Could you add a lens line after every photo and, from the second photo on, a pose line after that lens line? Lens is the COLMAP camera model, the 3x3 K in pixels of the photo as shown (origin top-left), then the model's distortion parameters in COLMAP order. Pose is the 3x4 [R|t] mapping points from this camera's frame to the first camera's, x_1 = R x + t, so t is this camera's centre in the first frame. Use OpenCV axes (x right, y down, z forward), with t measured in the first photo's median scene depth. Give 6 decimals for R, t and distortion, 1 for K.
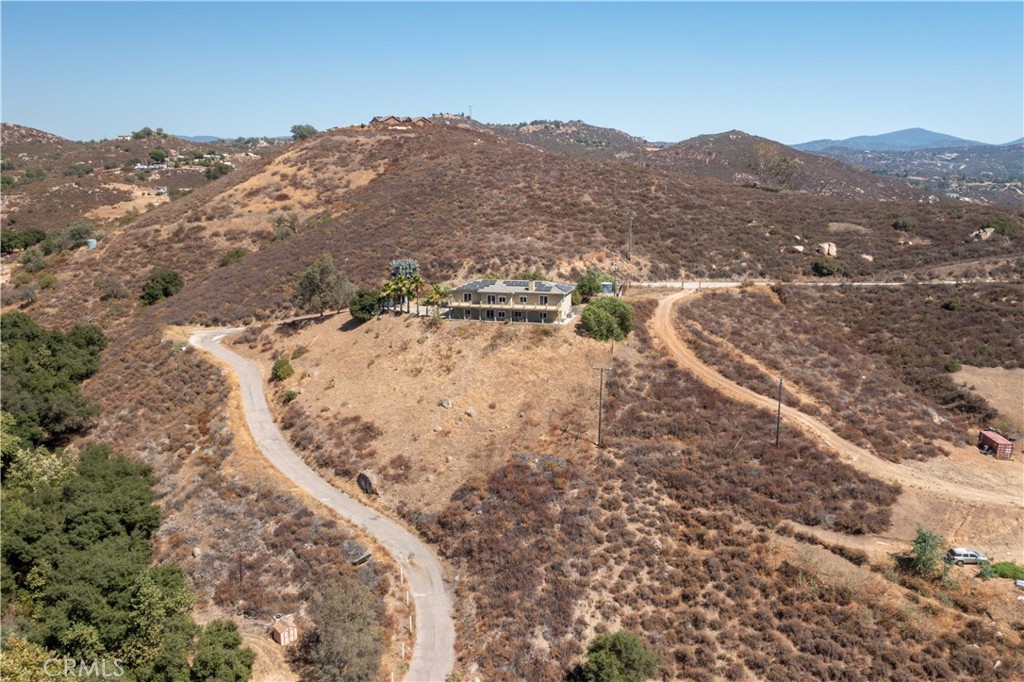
lens RADIAL K [[807.9, 0, 510.8], [0, 807.9, 342.4], [0, 0, 1]] dist [-0.014097, 0.014495]
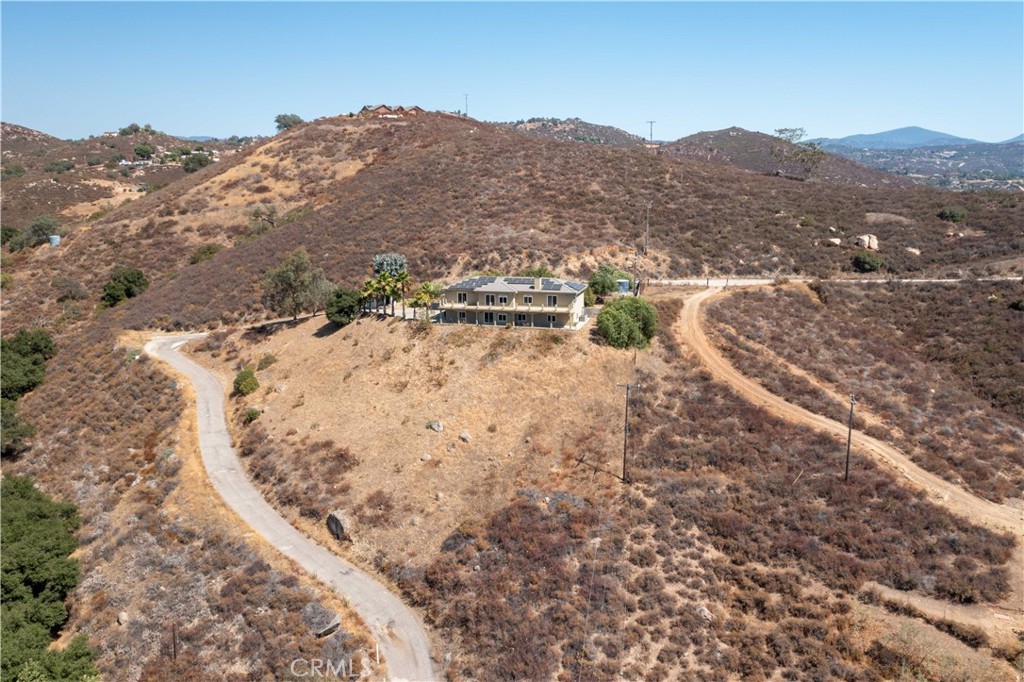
lens RADIAL K [[807.9, 0, 513.0], [0, 807.9, 338.4], [0, 0, 1]] dist [-0.014097, 0.014495]
pose [[0.999977, -0.003569, 0.005848, -0.005304], [0.003595, 0.999983, -0.004529, -0.008923], [-0.005831, 0.004550, 0.999973, 0.153890]]
